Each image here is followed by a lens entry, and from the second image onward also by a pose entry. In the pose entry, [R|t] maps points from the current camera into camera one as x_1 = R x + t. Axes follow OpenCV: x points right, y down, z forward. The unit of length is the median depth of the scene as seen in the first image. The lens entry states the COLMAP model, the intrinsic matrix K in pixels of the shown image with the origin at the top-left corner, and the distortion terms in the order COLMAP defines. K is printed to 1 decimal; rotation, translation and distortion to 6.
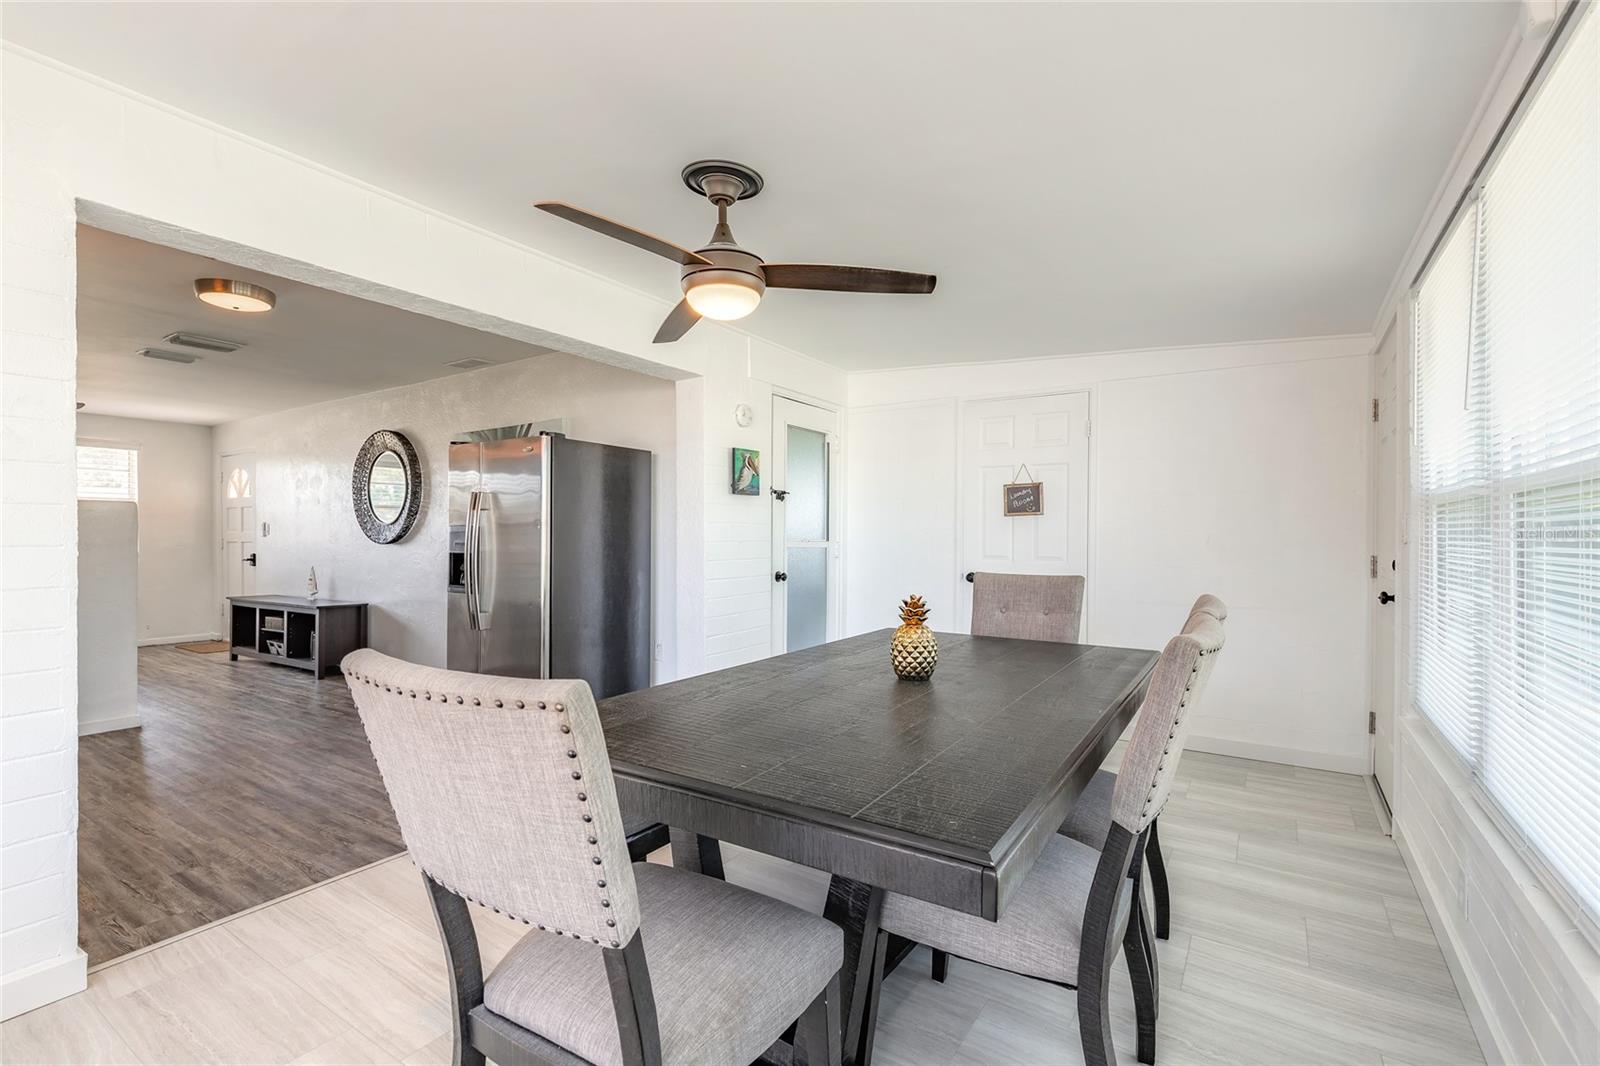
lens RADIAL K [[720.8, 0, 797.6], [0, 720.8, 539.2], [0, 0, 1]] dist [0.001885, 0.000395]
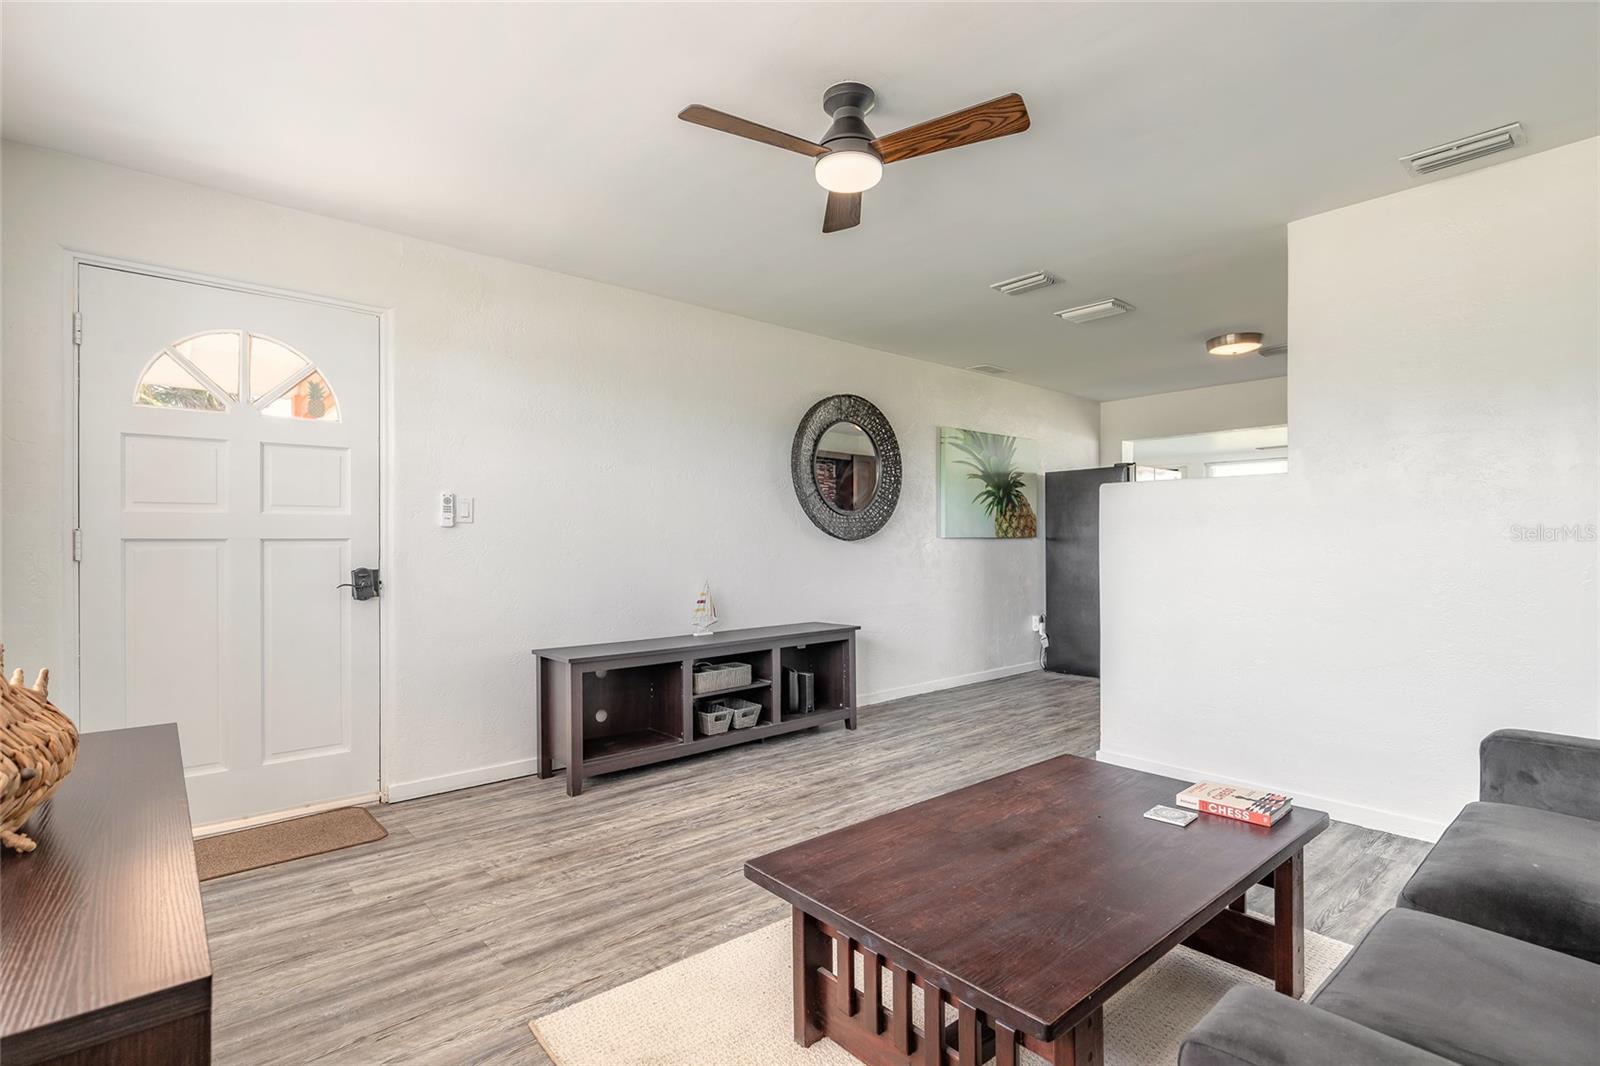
lens RADIAL K [[746.7, 0, 800.0], [0, 746.7, 533.0], [0, 0, 1]] dist [-0.000353, -0.000012]
pose [[0.271140, 0.006186, 0.962520, -2.835017], [0.001677, 0.999975, -0.006900, 0.006882], [-0.962538, 0.003485, 0.271123, 1.734258]]
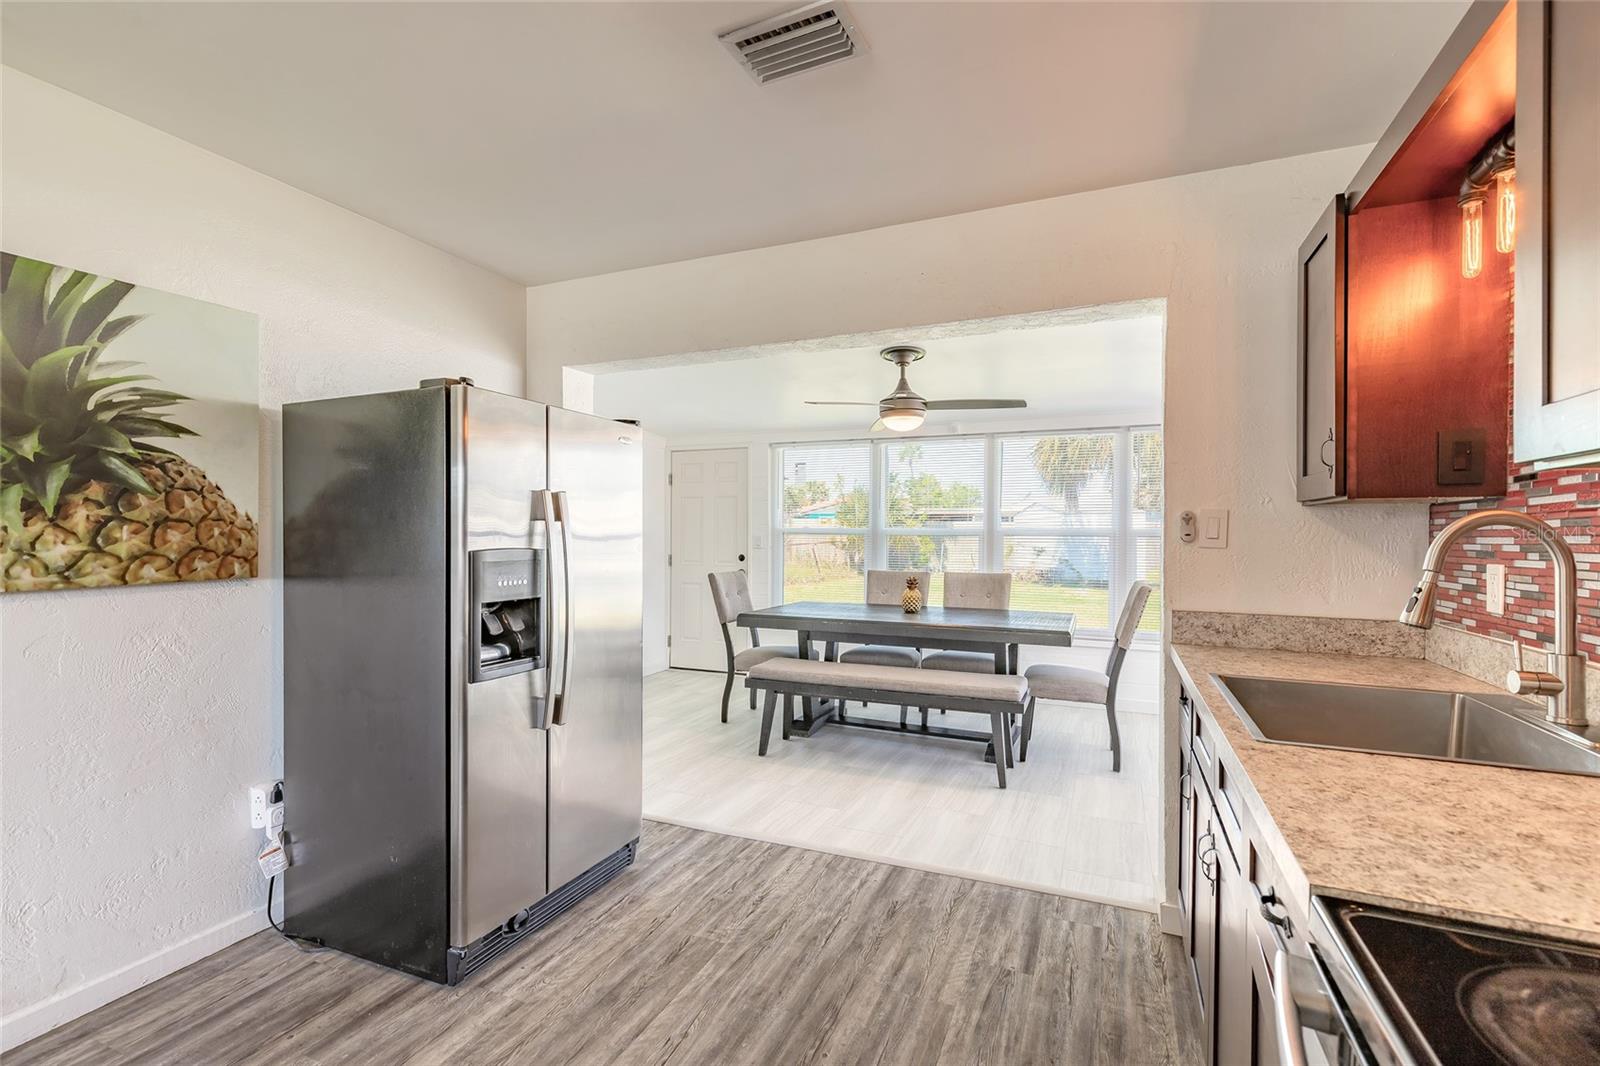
lens RADIAL K [[720.8, 0, 797.6], [0, 720.8, 539.2], [0, 0, 1]] dist [0.001885, 0.000395]
pose [[-0.170638, -0.008736, 0.985295, -1.416227], [0.001326, 0.999958, 0.009096, -0.042386], [-0.985333, 0.002859, -0.170619, 1.215787]]
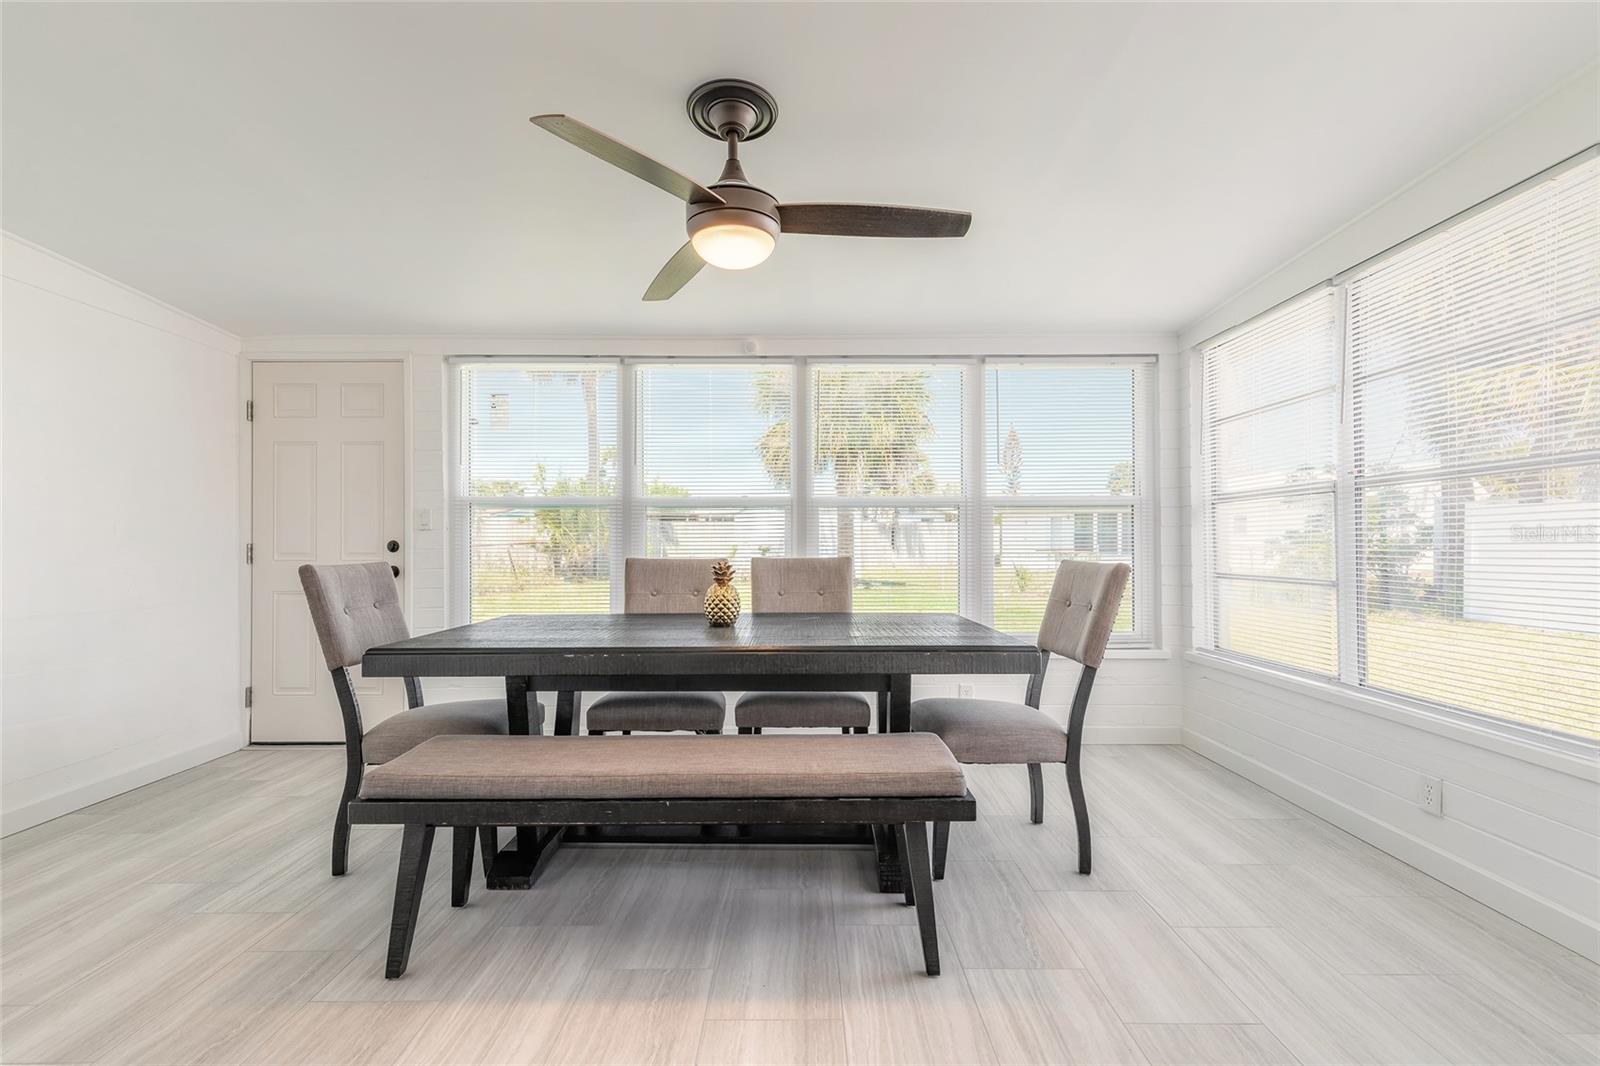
lens RADIAL K [[720.8, 0, 797.6], [0, 720.8, 539.2], [0, 0, 1]] dist [0.001885, 0.000395]
pose [[-0.546967, 0.003300, 0.837148, -0.697078], [0.008190, 0.999965, 0.001410, 0.026376], [-0.837114, 0.007627, -0.546975, 1.108322]]
